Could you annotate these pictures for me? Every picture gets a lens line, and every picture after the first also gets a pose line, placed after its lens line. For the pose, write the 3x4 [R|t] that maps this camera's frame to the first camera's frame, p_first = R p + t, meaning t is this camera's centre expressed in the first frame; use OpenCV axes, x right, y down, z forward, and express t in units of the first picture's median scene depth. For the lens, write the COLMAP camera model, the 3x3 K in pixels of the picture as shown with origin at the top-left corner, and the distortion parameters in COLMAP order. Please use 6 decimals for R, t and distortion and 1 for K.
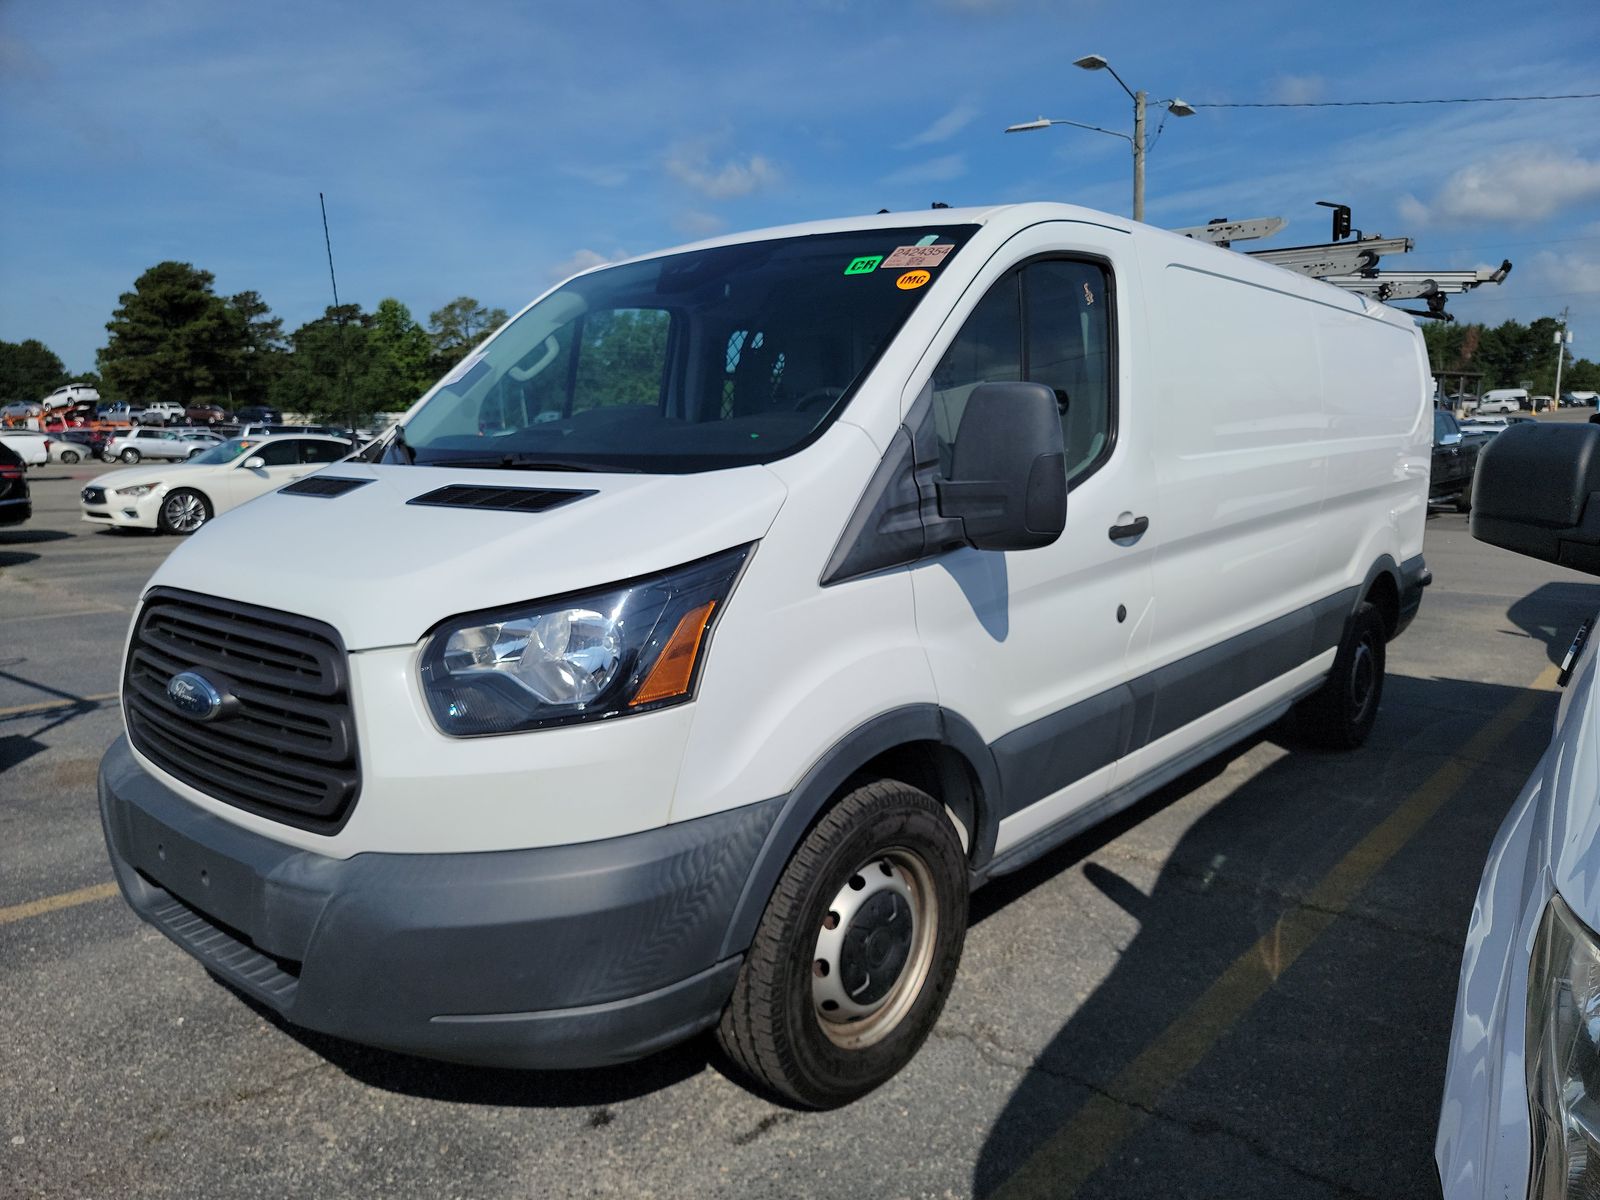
lens RADIAL K [[1133.5, 0, 814.2], [0, 1133.5, 604.7], [0, 0, 1]] dist [0.031167, -0.008702]
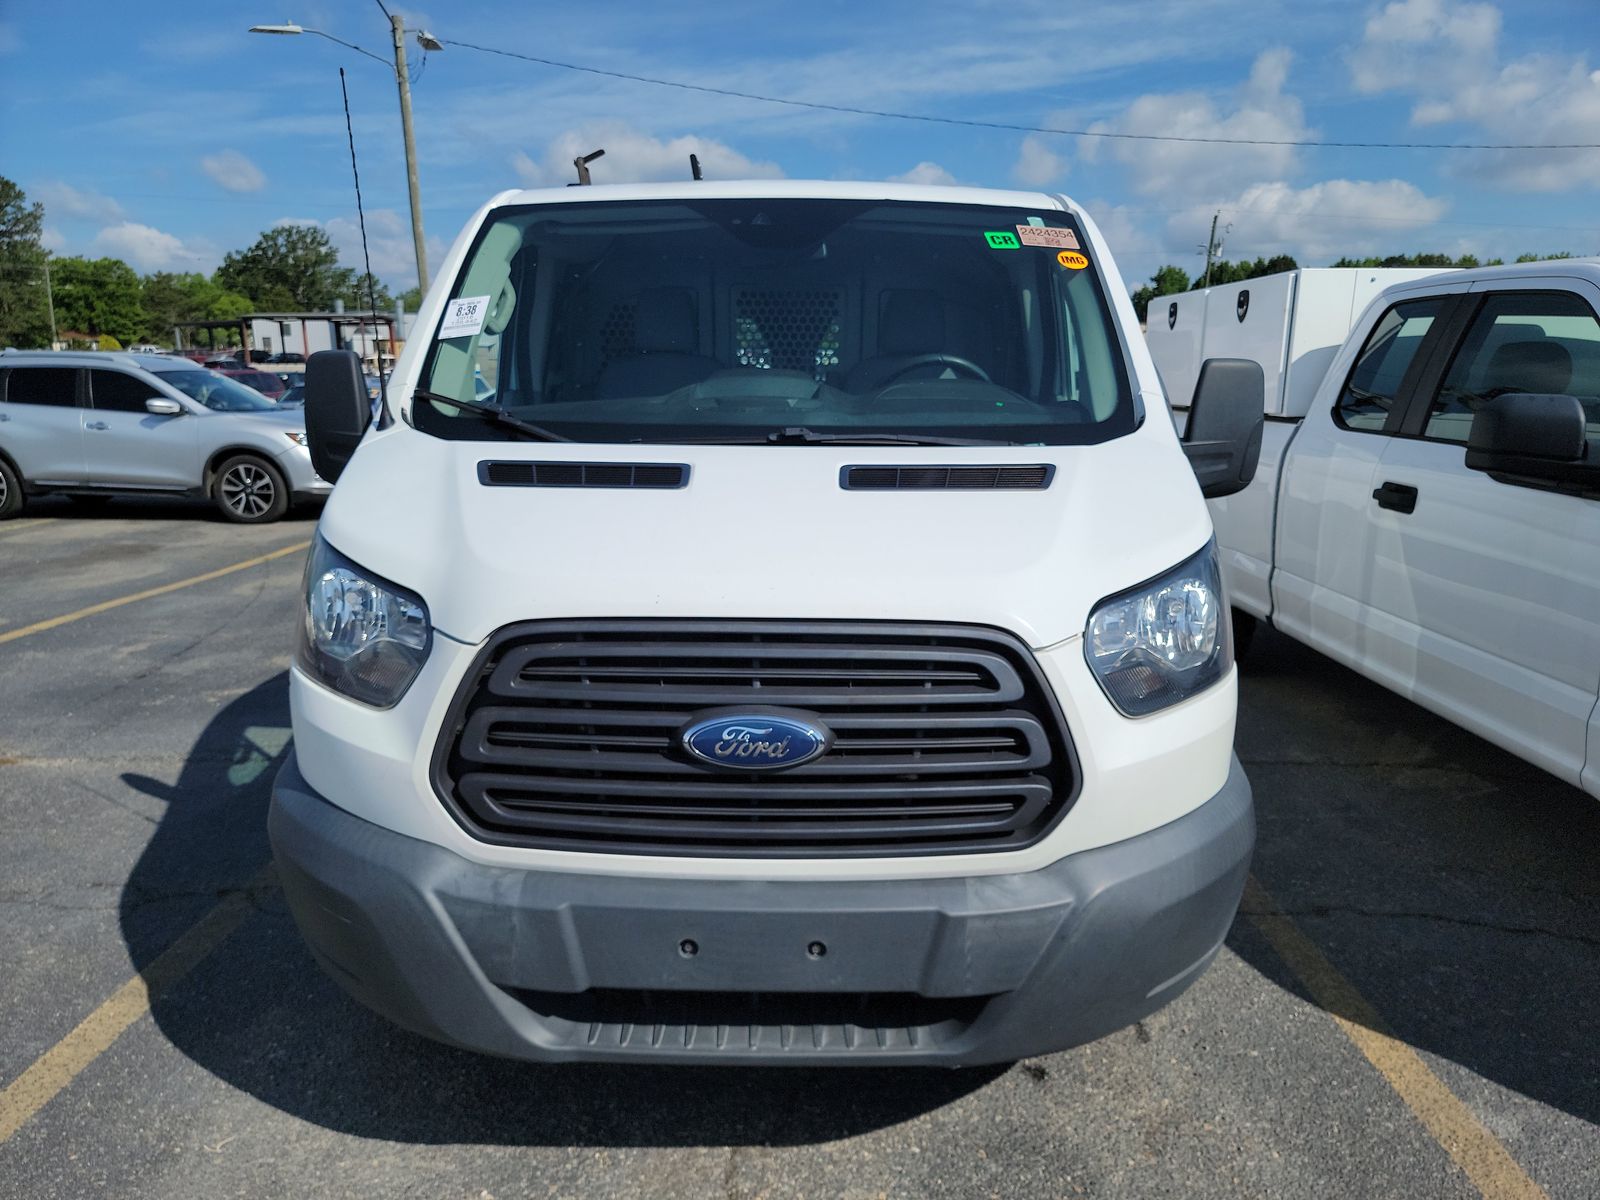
lens RADIAL K [[1133.5, 0, 813.9], [0, 1133.5, 606.7], [0, 0, 1]] dist [0.031167, -0.008702]
pose [[0.771310, -0.122905, 0.624480, -0.913802], [0.091077, 0.992394, 0.082823, -0.071010], [-0.629909, -0.007007, 0.776637, 0.319412]]
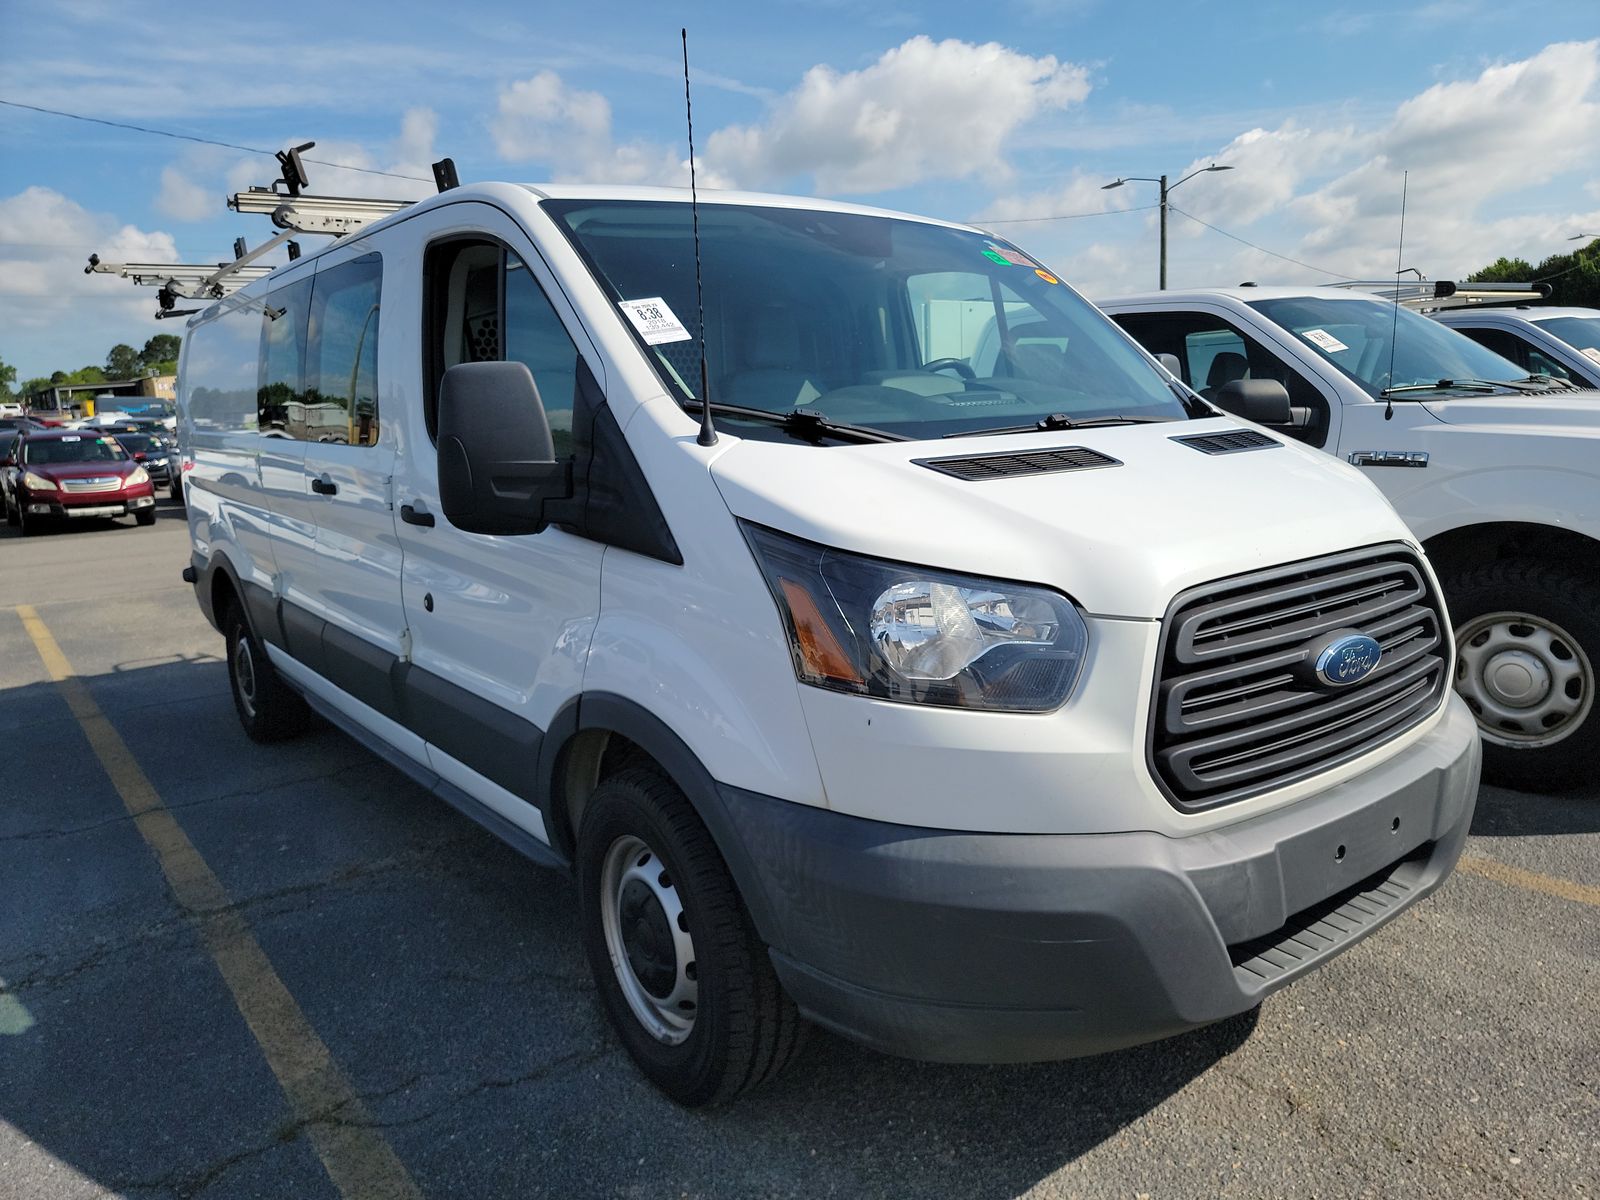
lens RADIAL K [[1144.2, 0, 798.6], [0, 1144.2, 591.4], [0, 0, 1]] dist [0.026390, -0.002943]
pose [[0.220627, -0.167492, 0.960869, -1.411381], [0.196471, 0.972583, 0.124422, -0.165883], [-0.955365, 0.161332, 0.247485, 1.093785]]
